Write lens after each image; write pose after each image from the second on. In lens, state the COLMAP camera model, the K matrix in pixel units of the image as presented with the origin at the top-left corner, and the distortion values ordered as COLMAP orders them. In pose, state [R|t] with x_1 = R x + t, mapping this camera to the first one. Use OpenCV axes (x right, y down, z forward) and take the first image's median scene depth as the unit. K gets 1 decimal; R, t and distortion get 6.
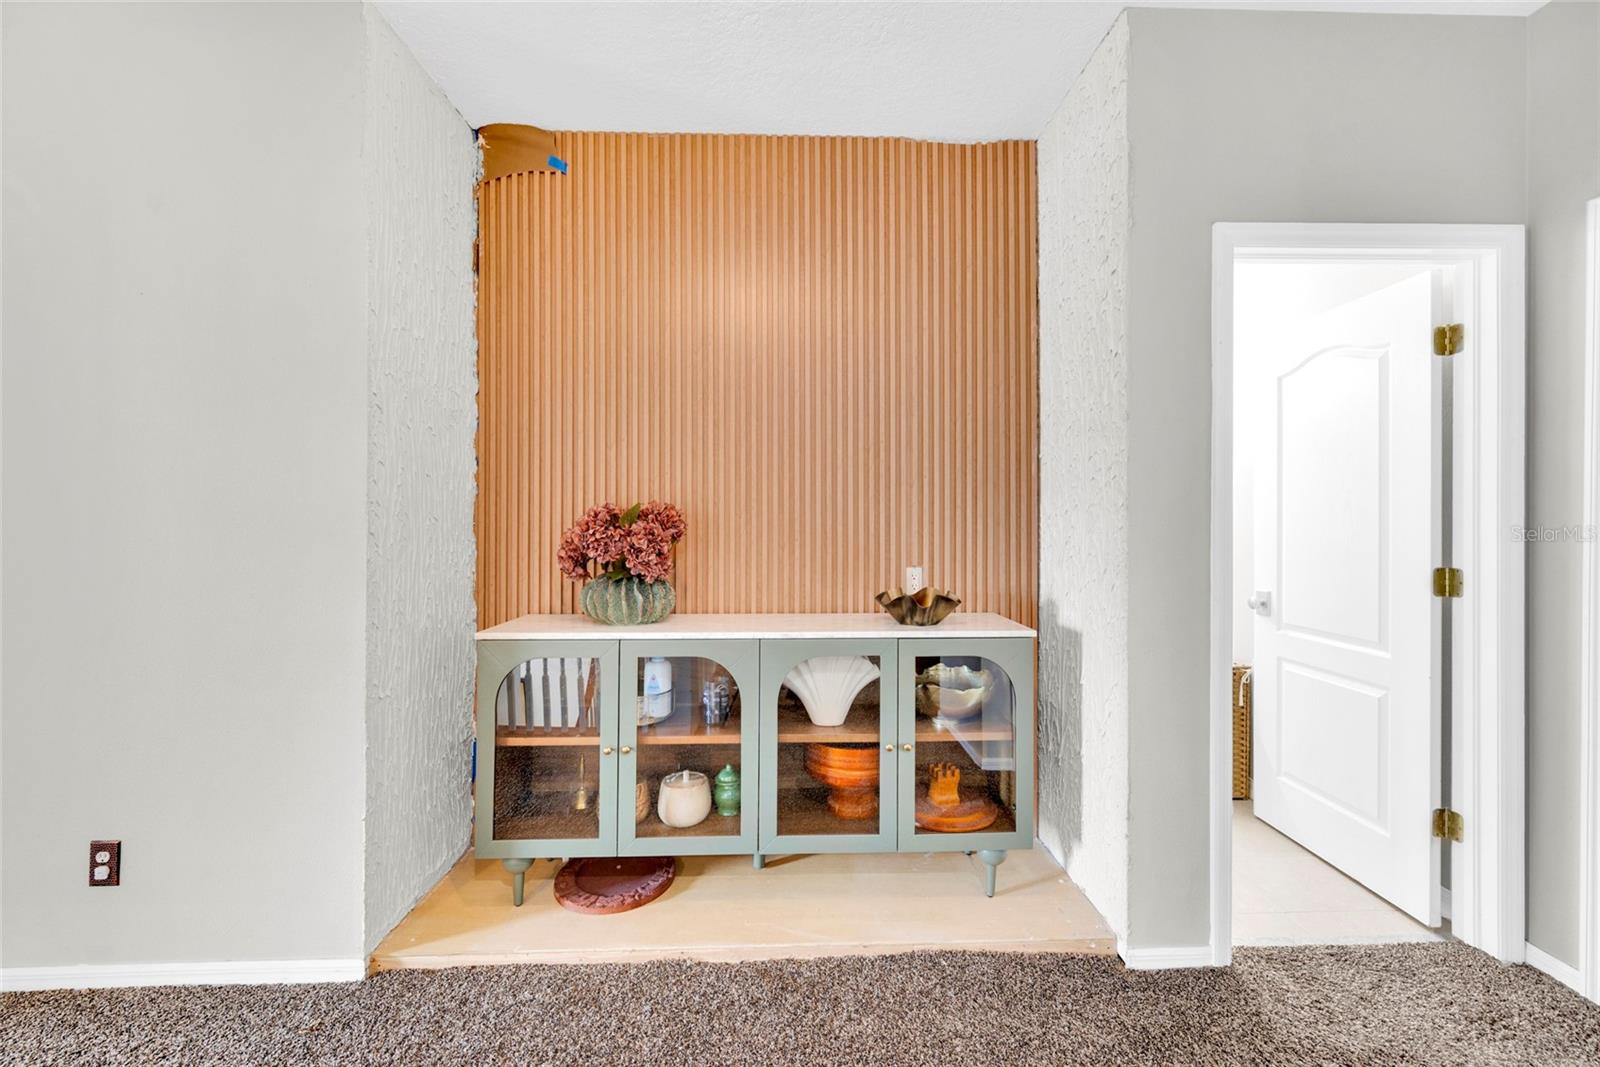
lens RADIAL K [[635.8, 0, 806.2], [0, 635.8, 522.1], [0, 0, 1]] dist [0.007630, -0.000428]
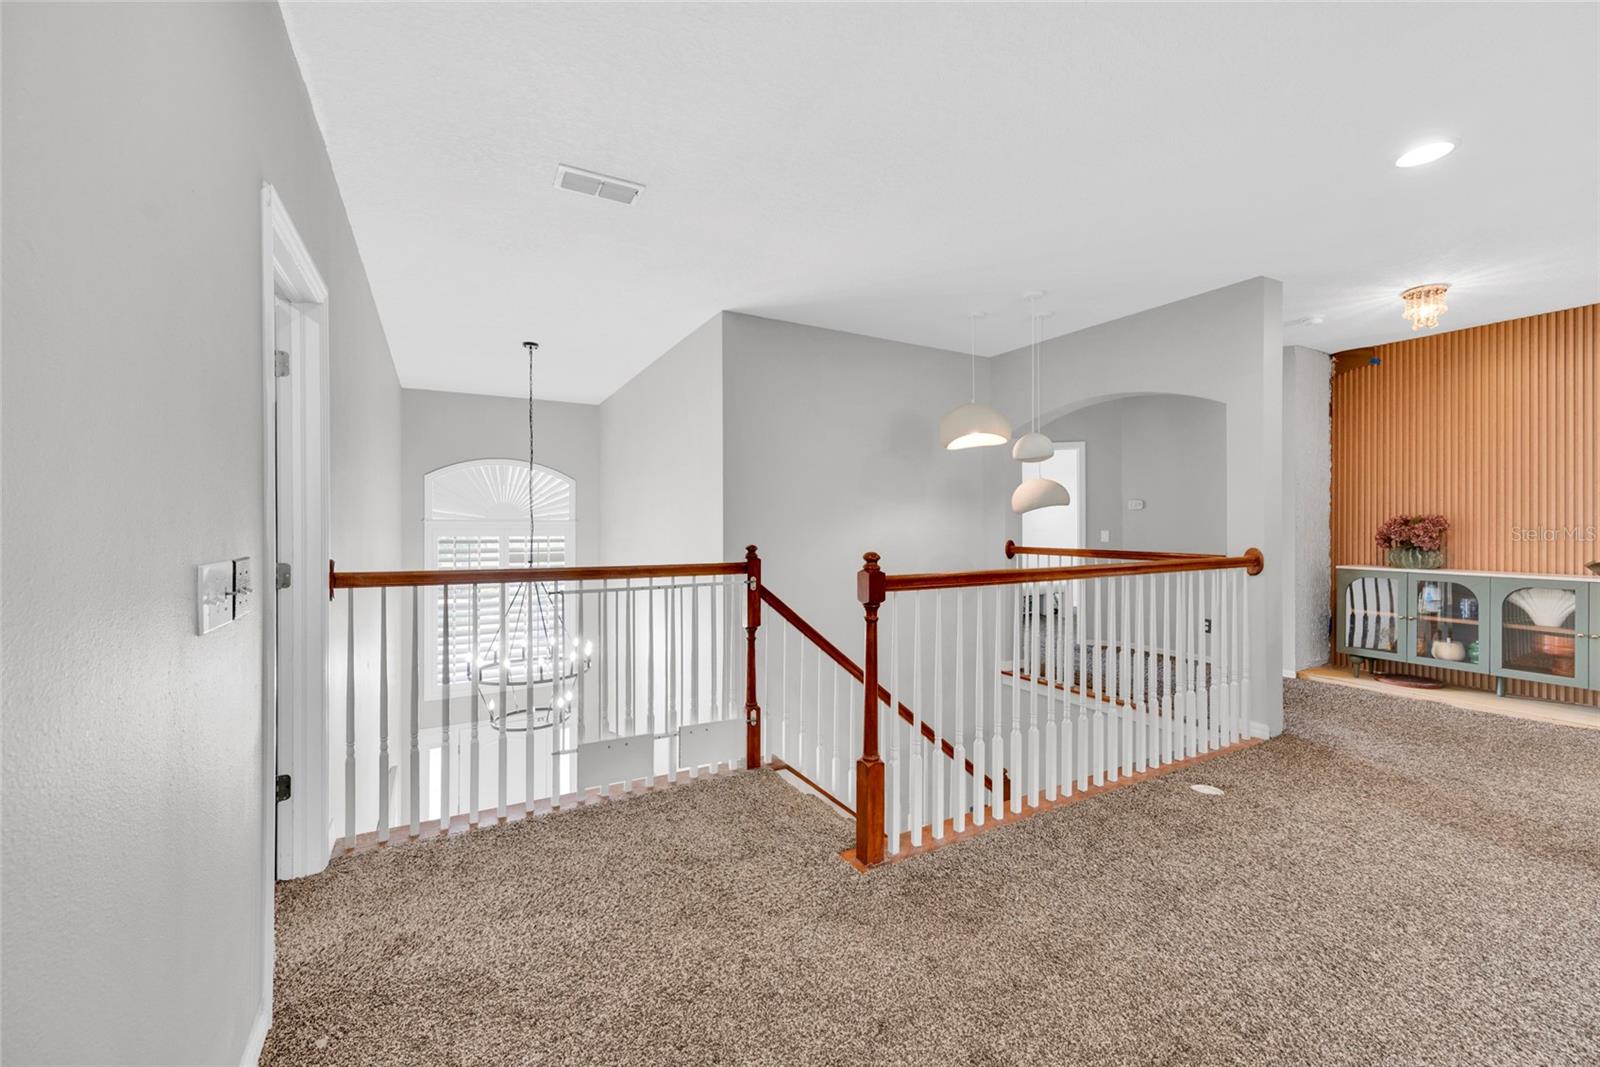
lens RADIAL K [[635.8, 0, 827.3], [0, 635.8, 521.5], [0, 0, 1]] dist [0.007630, -0.000428]
pose [[0.484625, -0.001756, -0.874720, 0.694140], [-0.001917, 0.999993, -0.003070, 0.003330], [0.874720, 0.003164, 0.484618, -1.913434]]
